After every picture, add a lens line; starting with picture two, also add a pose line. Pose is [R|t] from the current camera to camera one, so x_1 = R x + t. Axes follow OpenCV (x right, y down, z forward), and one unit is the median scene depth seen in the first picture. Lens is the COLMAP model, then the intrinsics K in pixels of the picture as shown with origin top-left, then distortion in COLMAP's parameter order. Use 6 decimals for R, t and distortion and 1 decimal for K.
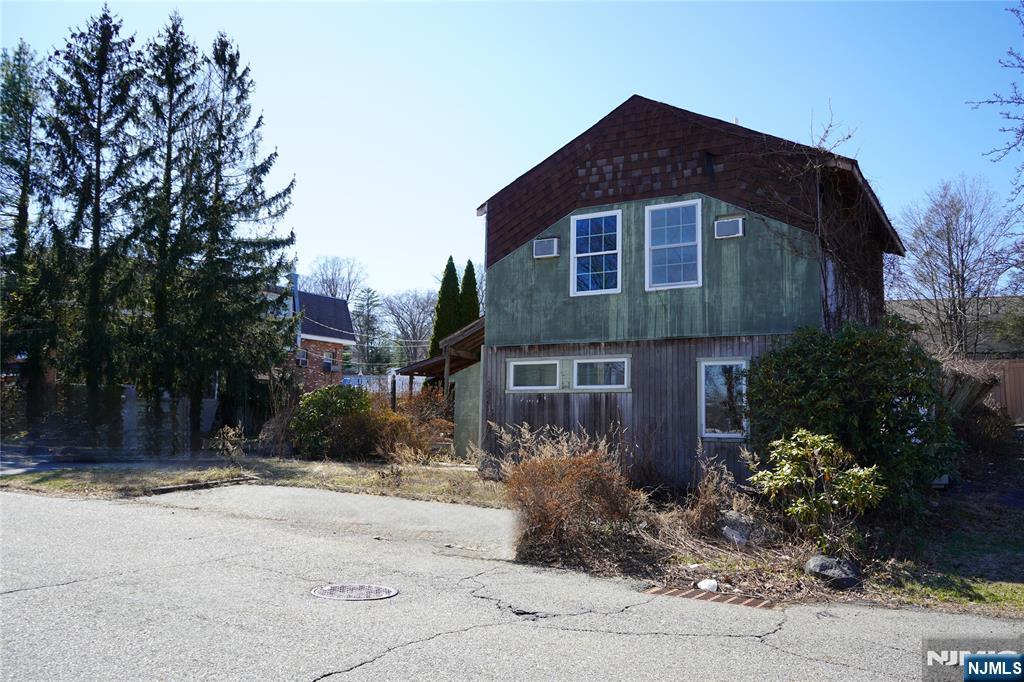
lens RADIAL K [[819.3, 0, 512.3], [0, 819.3, 340.6], [0, 0, 1]] dist [-0.013610, 0.017268]
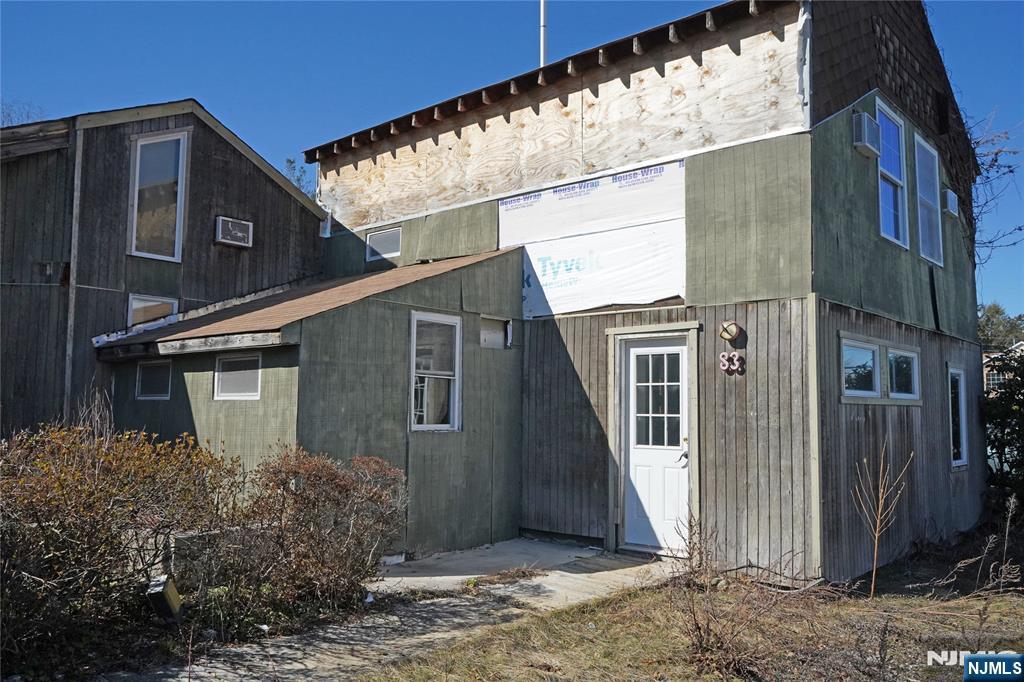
lens RADIAL K [[819.3, 0, 514.0], [0, 819.3, 342.7], [0, 0, 1]] dist [-0.013610, 0.017268]
pose [[0.172059, 0.063087, 0.983064, -0.550935], [-0.112284, 0.992699, -0.044053, 0.077030], [-0.978666, -0.102803, 0.177887, 1.187354]]
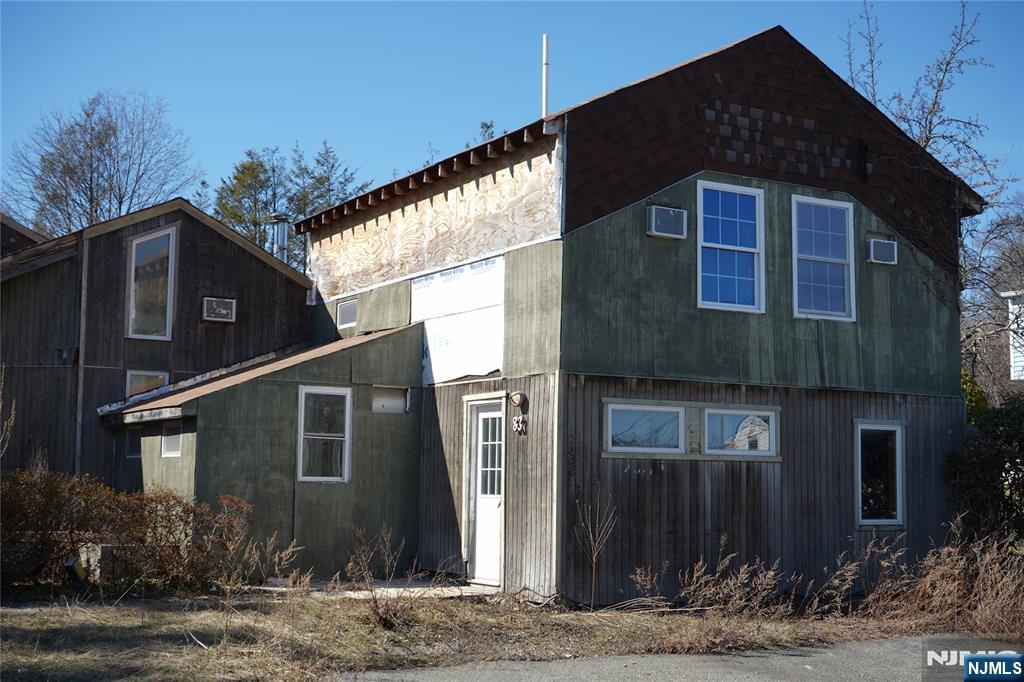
lens RADIAL K [[1400.7, 0, 510.8], [0, 1400.7, 339.4], [0, 0, 1]] dist [-0.000115, 0.000000]
pose [[0.470332, 0.078161, 0.879021, -0.984343], [-0.099046, 0.994452, -0.035428, 0.024281], [-0.876913, -0.070401, 0.475465, 0.635324]]
